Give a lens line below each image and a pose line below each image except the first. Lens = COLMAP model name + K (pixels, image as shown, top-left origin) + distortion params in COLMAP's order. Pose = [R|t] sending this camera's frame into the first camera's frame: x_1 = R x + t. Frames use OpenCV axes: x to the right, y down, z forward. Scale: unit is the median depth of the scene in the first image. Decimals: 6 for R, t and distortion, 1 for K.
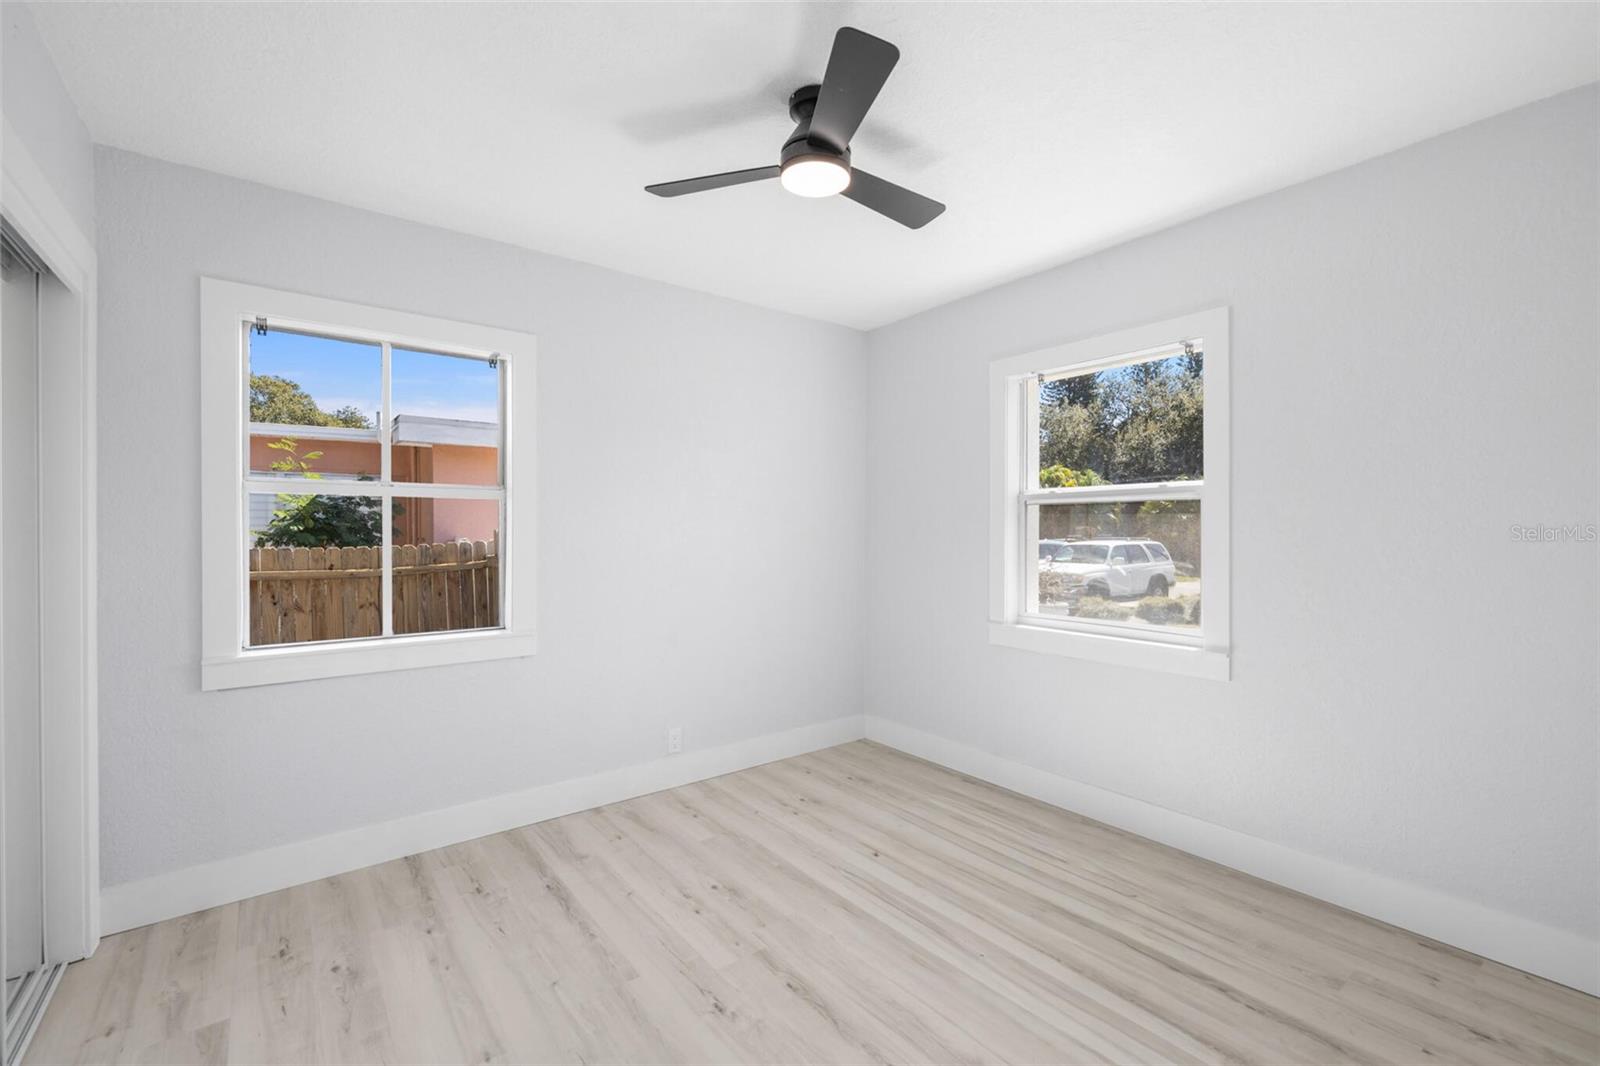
lens RADIAL K [[674.4, 0, 800.2], [0, 674.4, 533.2], [0, 0, 1]] dist [0.000236, -0.000881]
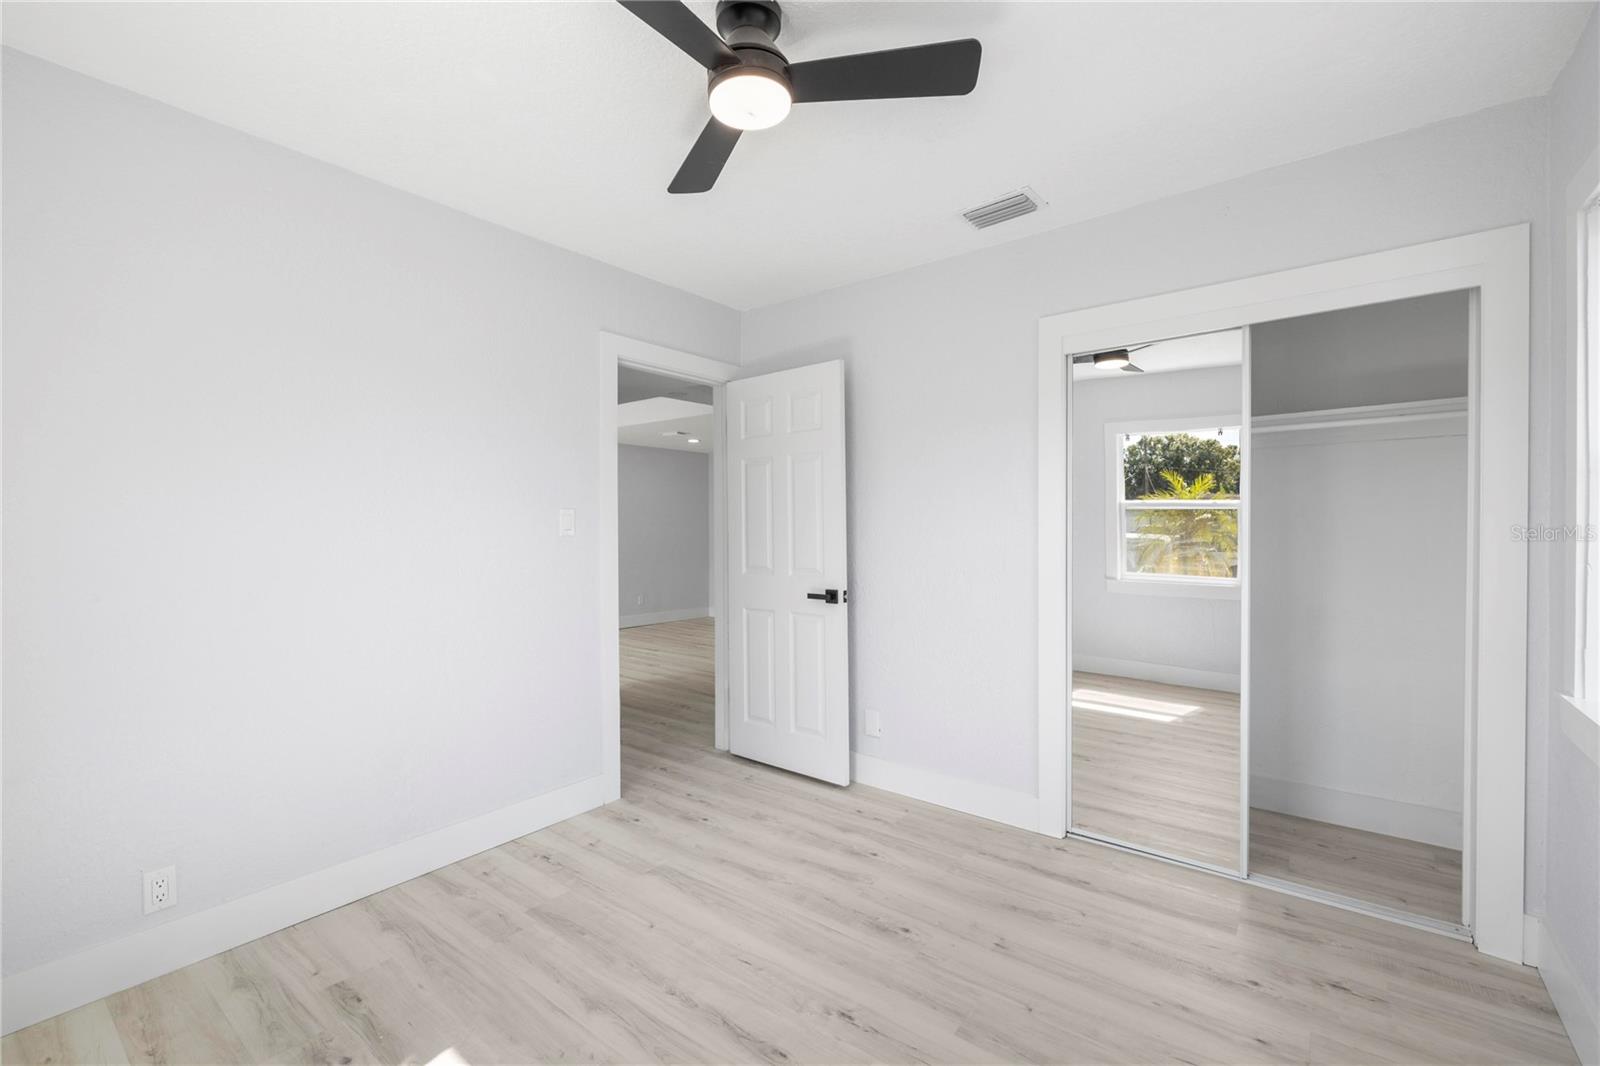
lens RADIAL K [[674.4, 0, 799.8], [0, 674.4, 532.5], [0, 0, 1]] dist [0.000236, -0.000881]
pose [[-0.969745, 0.005010, -0.244070, 0.177933], [0.002788, 0.999951, 0.009447, -0.001542], [0.244105, 0.008481, -0.969712, 1.927790]]
